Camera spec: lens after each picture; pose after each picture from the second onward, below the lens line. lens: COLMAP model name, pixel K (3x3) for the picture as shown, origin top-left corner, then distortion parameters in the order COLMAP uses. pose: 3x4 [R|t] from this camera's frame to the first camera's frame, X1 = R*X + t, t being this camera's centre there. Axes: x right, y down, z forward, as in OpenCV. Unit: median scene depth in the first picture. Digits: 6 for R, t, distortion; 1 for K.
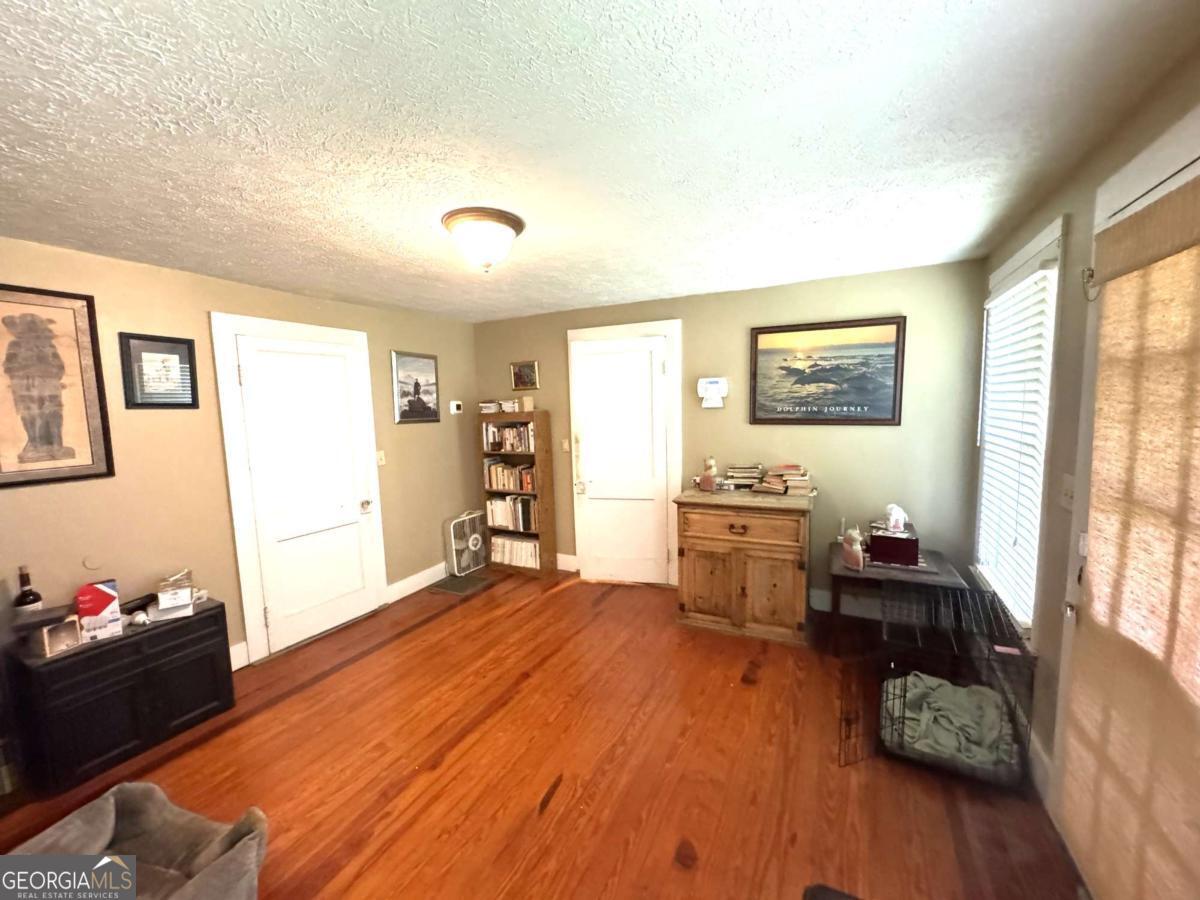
lens RADIAL K [[478.6, 0, 600.0], [0, 478.6, 450.0], [0, 0, 1]] dist [-0.000101, -0.000025]
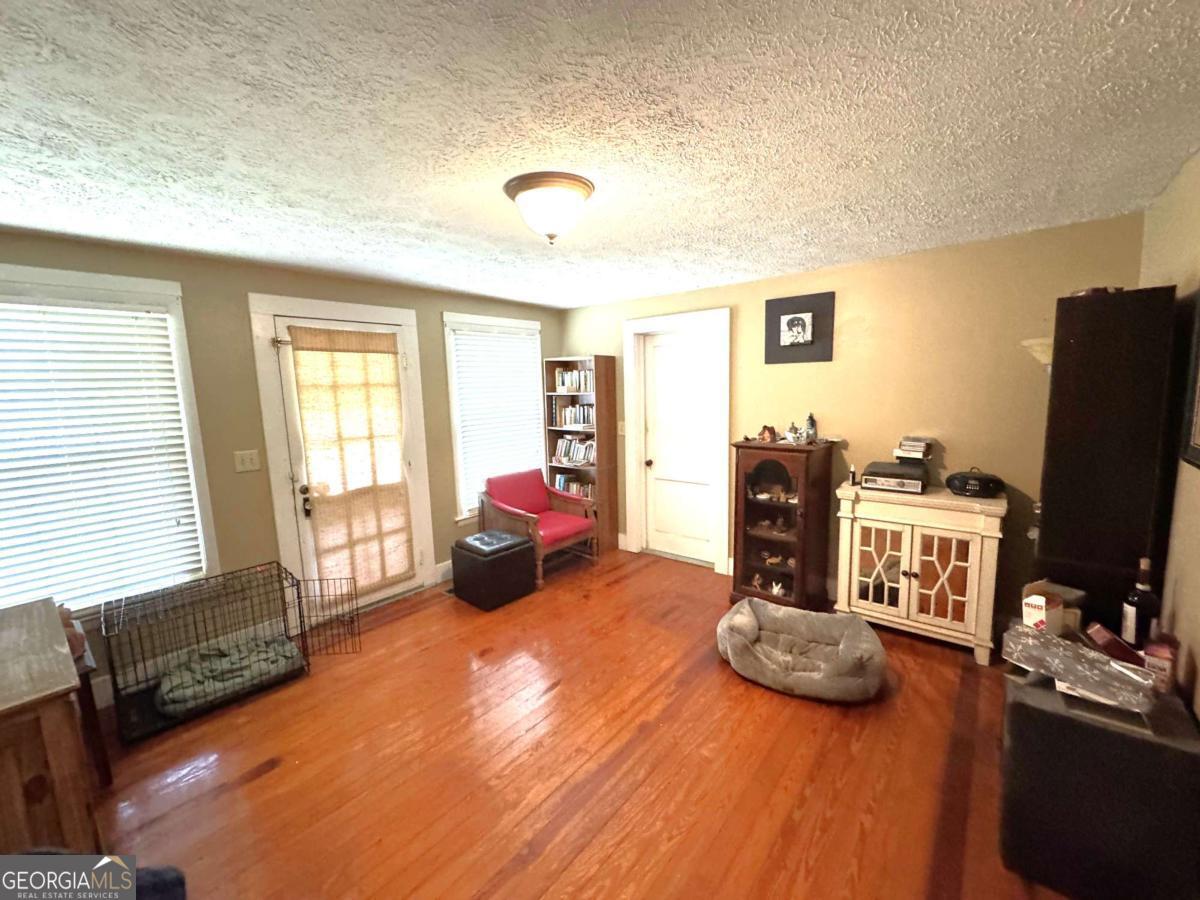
lens RADIAL K [[480.3, 0, 596.1], [0, 480.3, 453.5], [0, 0, 1]] dist [-0.000898, -0.000038]
pose [[-0.970865, 0.032538, 0.237410, -0.299110], [0.088932, 0.968909, 0.230884, -0.104050], [-0.222516, 0.245270, -0.943573, 1.092171]]
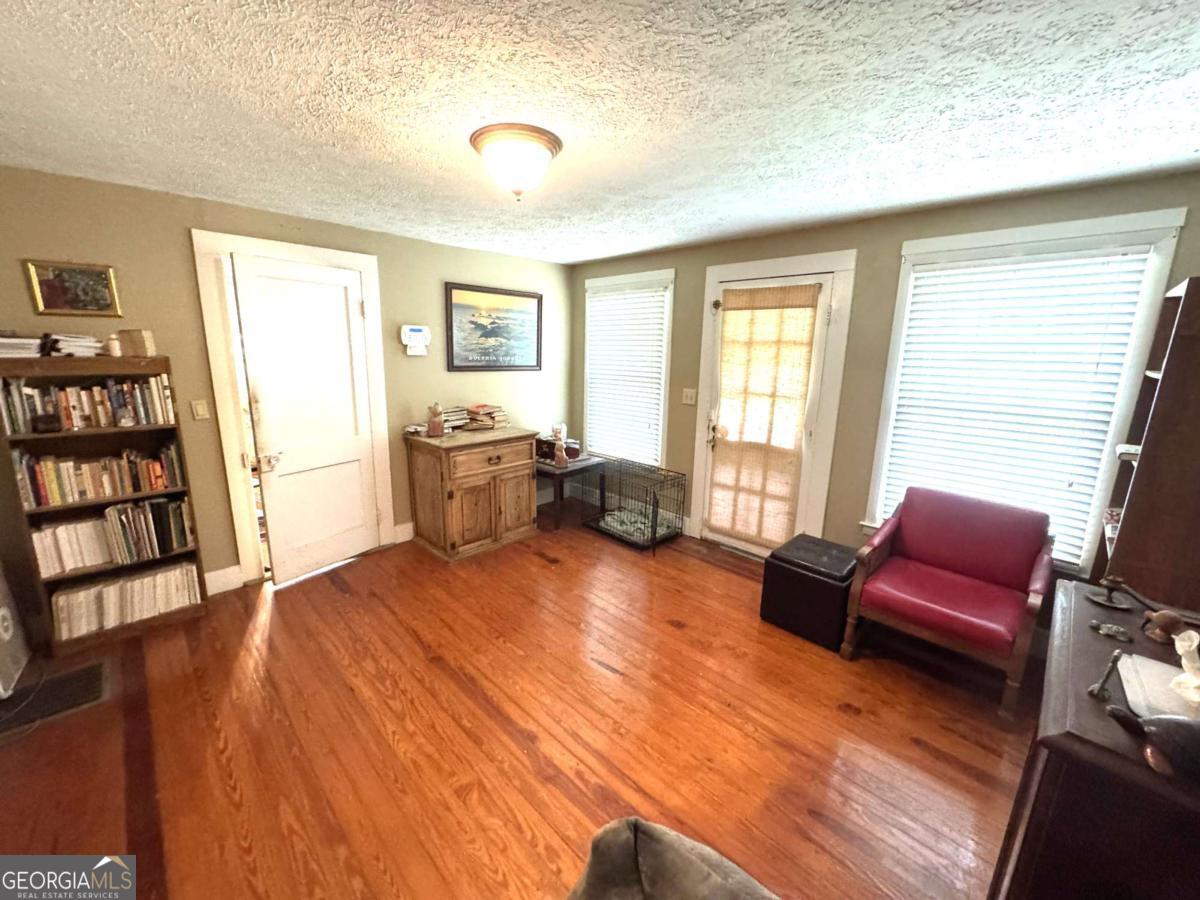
lens RADIAL K [[478.6, 0, 600.0], [0, 478.6, 450.0], [0, 0, 1]] dist [-0.000101, -0.000025]
pose [[0.298698, -0.167473, 0.939538, -0.636789], [0.071697, 0.985638, 0.152896, -0.019100], [-0.951651, 0.021693, 0.306415, 0.330175]]
